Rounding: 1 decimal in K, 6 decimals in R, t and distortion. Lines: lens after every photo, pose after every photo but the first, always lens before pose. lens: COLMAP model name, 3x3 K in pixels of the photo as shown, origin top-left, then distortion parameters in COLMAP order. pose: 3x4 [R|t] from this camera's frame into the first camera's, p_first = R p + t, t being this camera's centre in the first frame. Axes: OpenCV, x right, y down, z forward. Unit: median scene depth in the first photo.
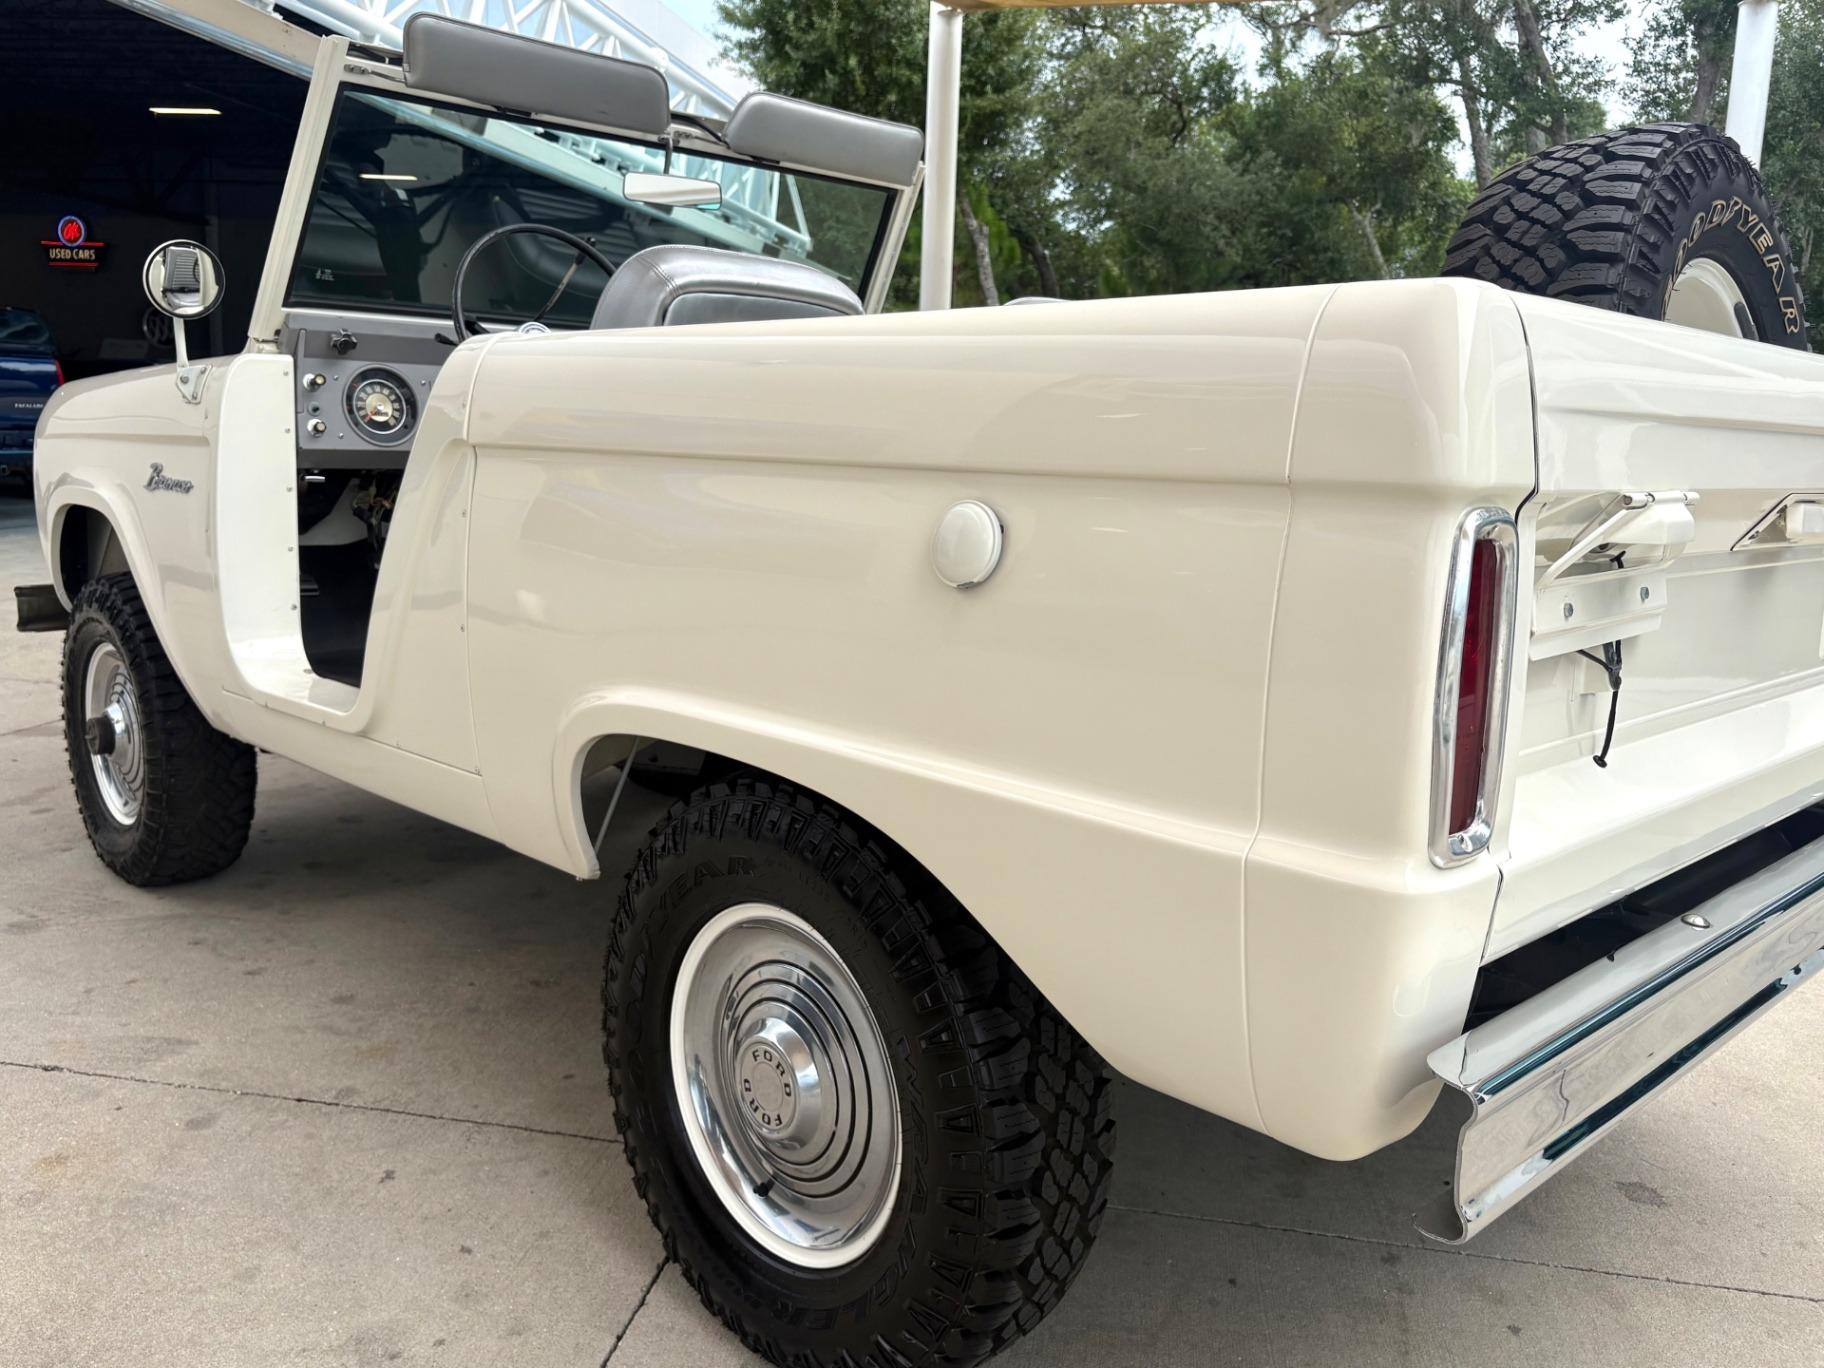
lens RADIAL K [[1473.7, 0, 882.4], [0, 1473.7, 660.0], [0, 0, 1]] dist [0.006260, 0.041011]
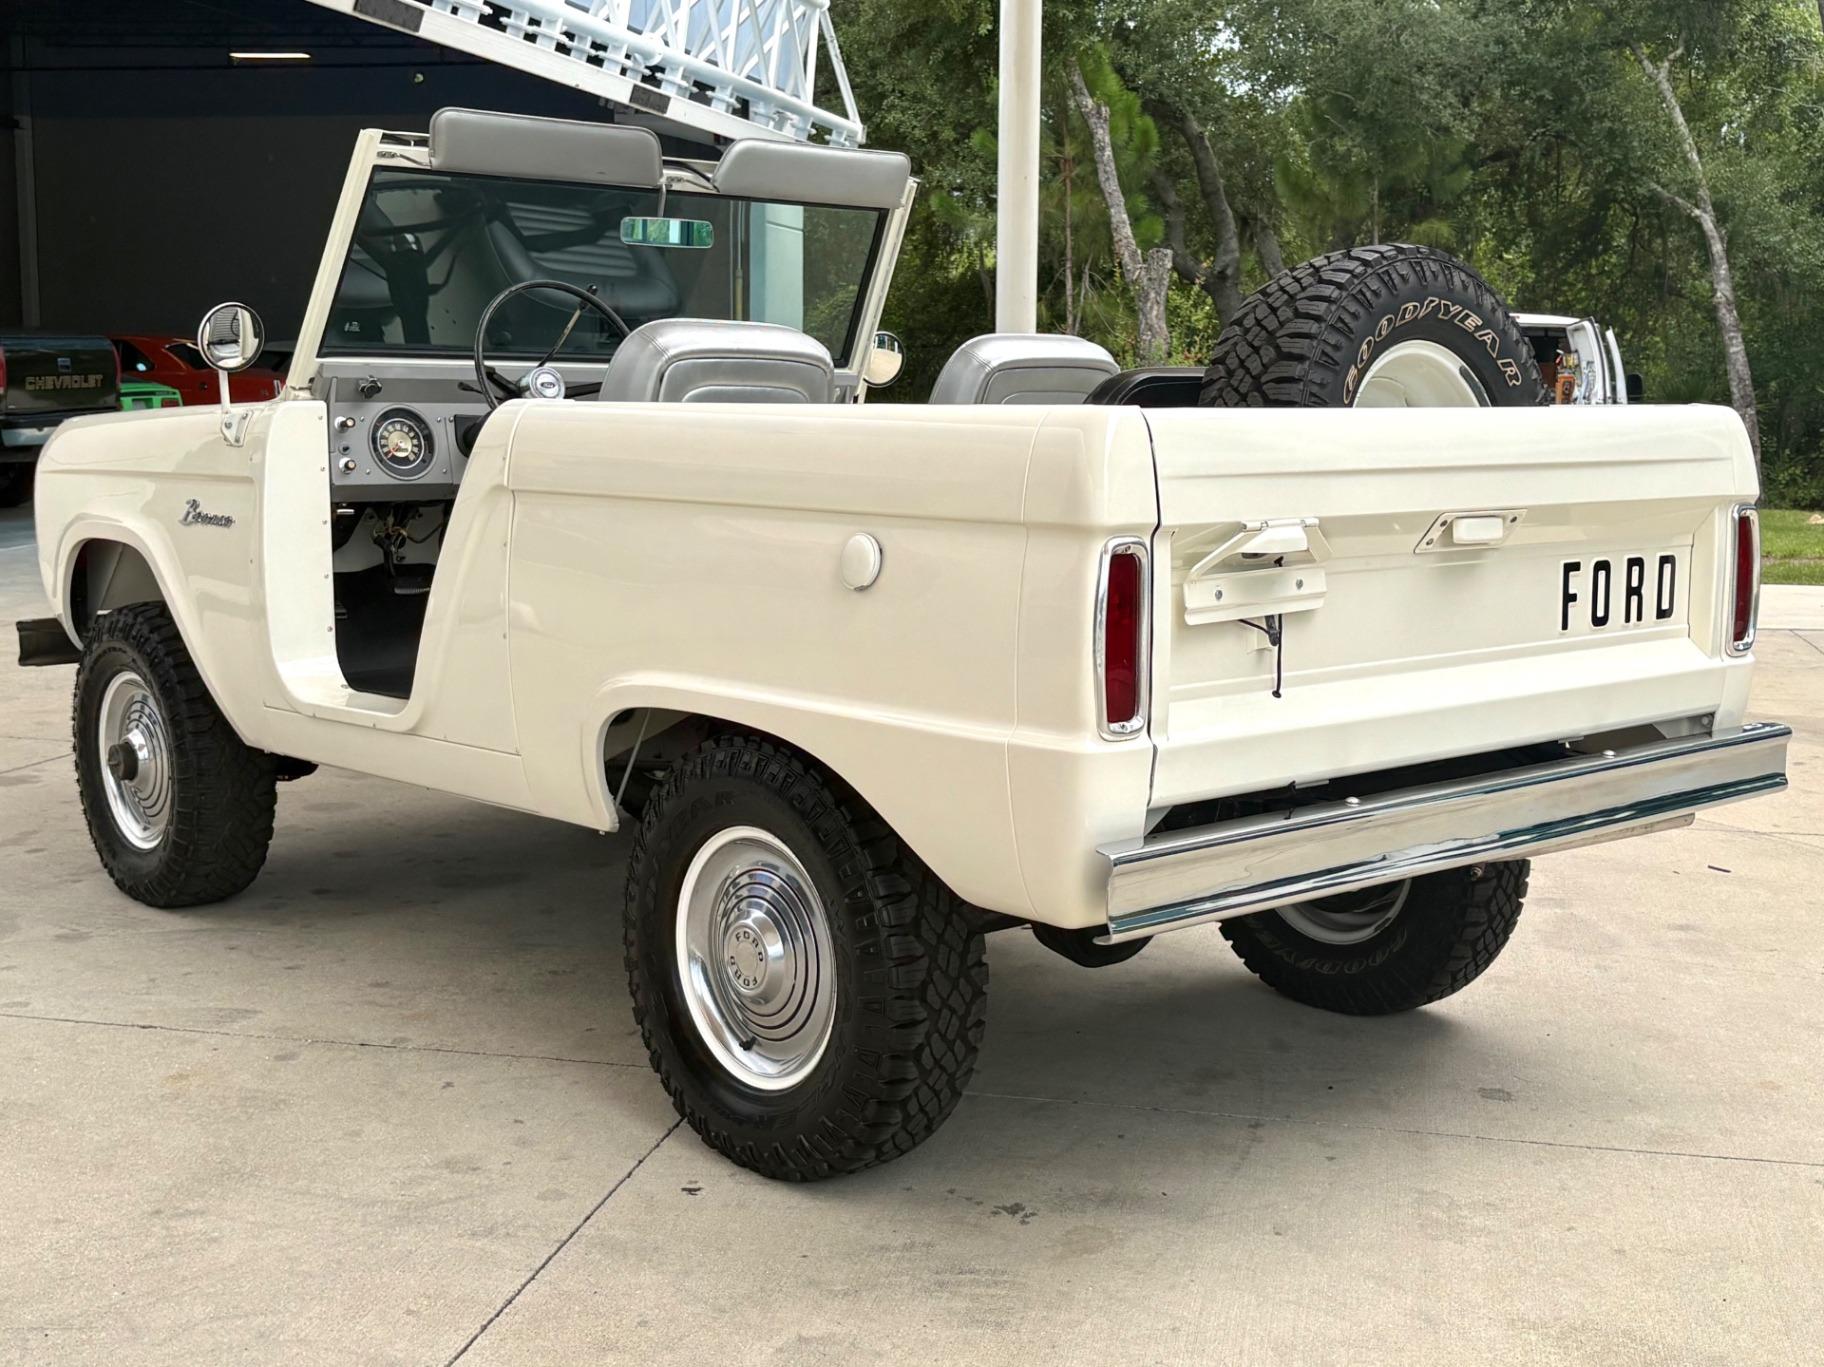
lens RADIAL K [[2208.2, 0, 912.0], [0, 2208.2, 683.5], [0, 0, 1]] dist [0.220841, -0.737803]
pose [[0.999081, -0.020661, -0.037560, 0.095634], [0.019874, 0.999577, -0.021211, 0.048327], [0.037982, 0.020445, 0.999069, -0.640383]]
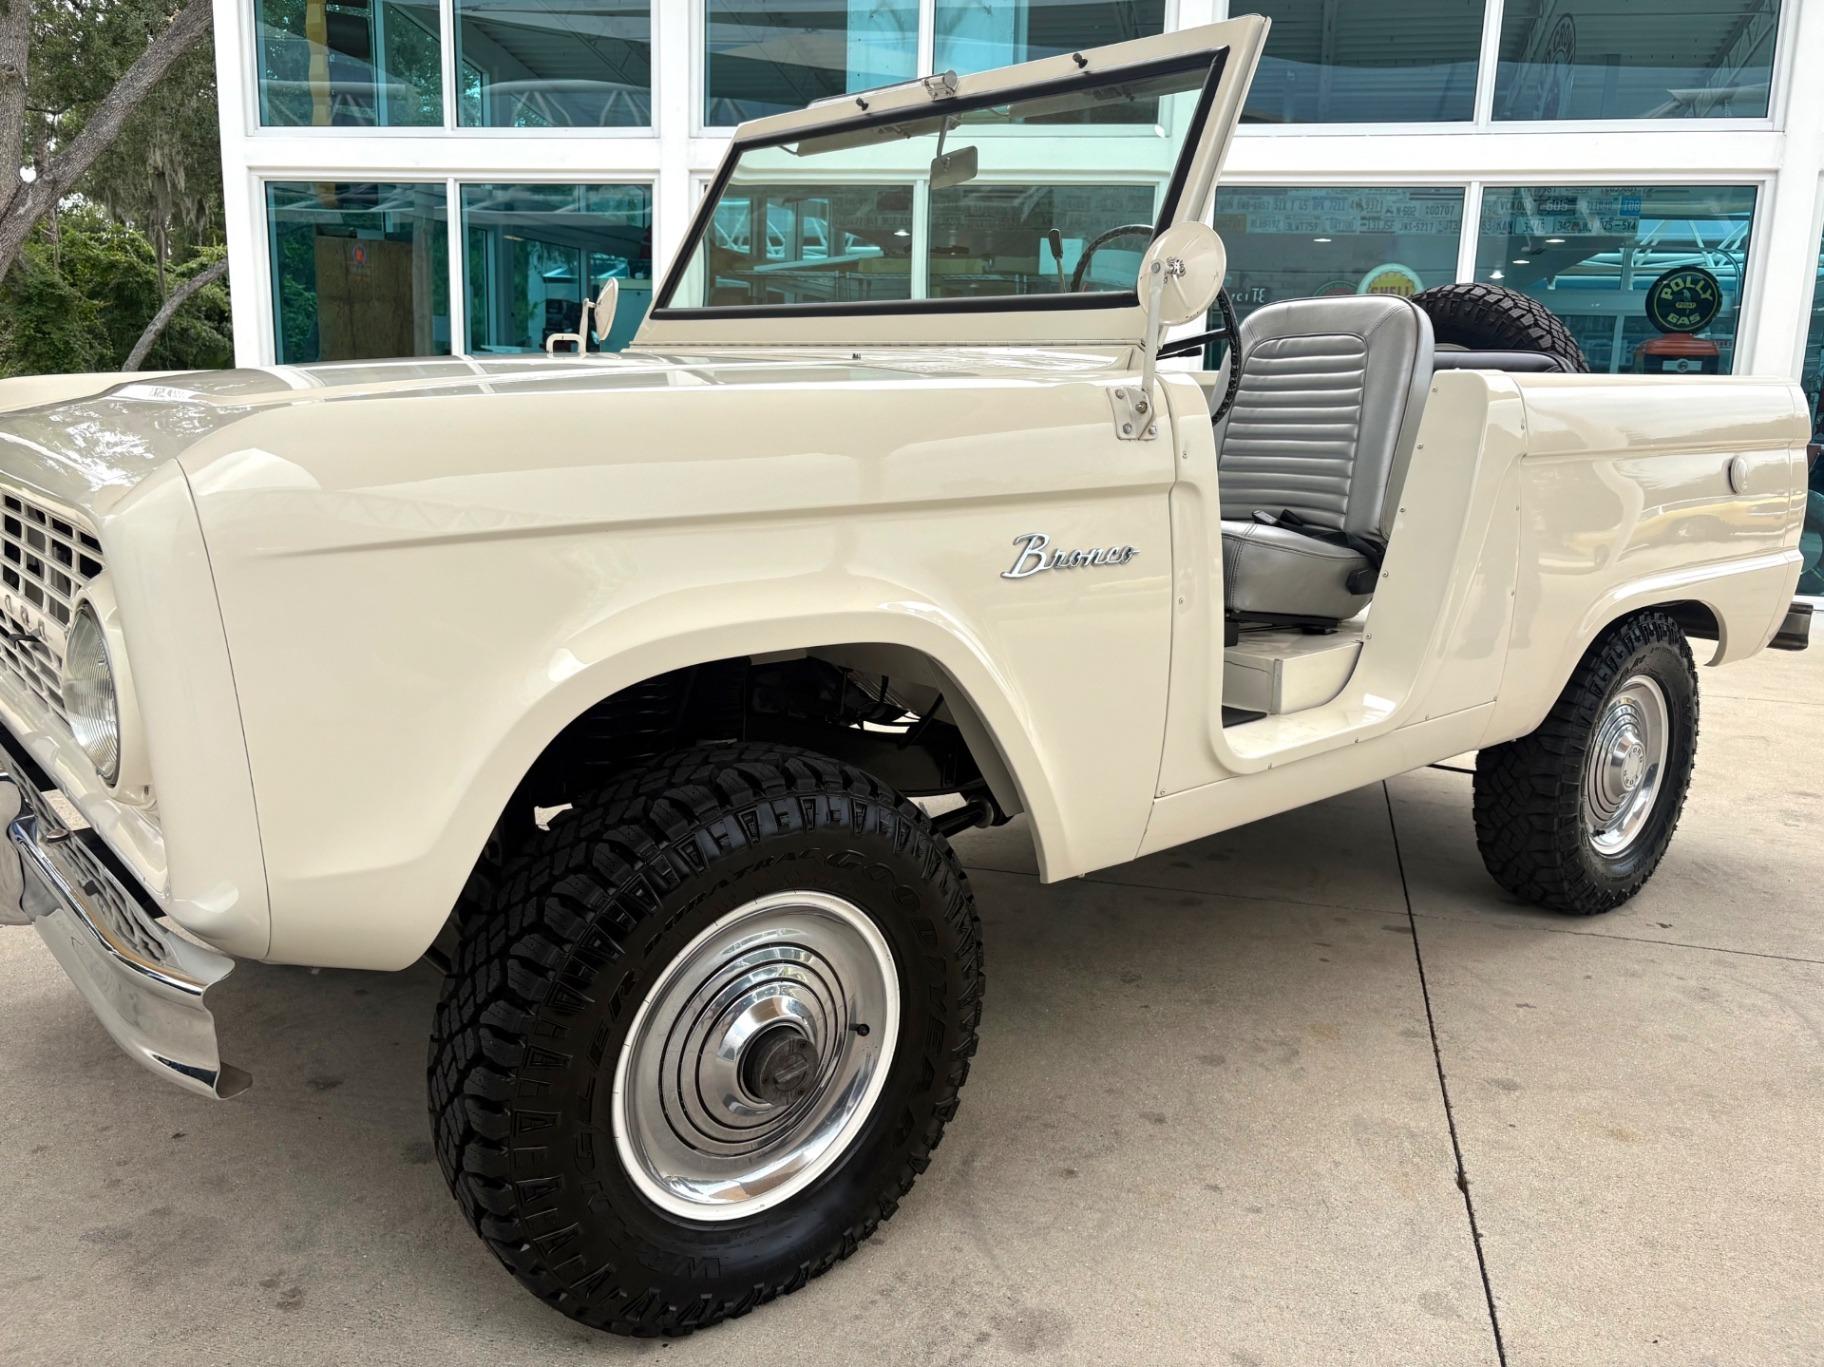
lens RADIAL K [[1439.6, 0, 951.6], [0, 1439.6, 644.6], [0, 0, 1]] dist [0.026135, 0.002518]
pose [[0.051671, -0.215874, 0.975053, -1.189915], [0.133198, 0.969124, 0.207502, -0.234010], [-0.989742, 0.119153, 0.078829, 1.041949]]
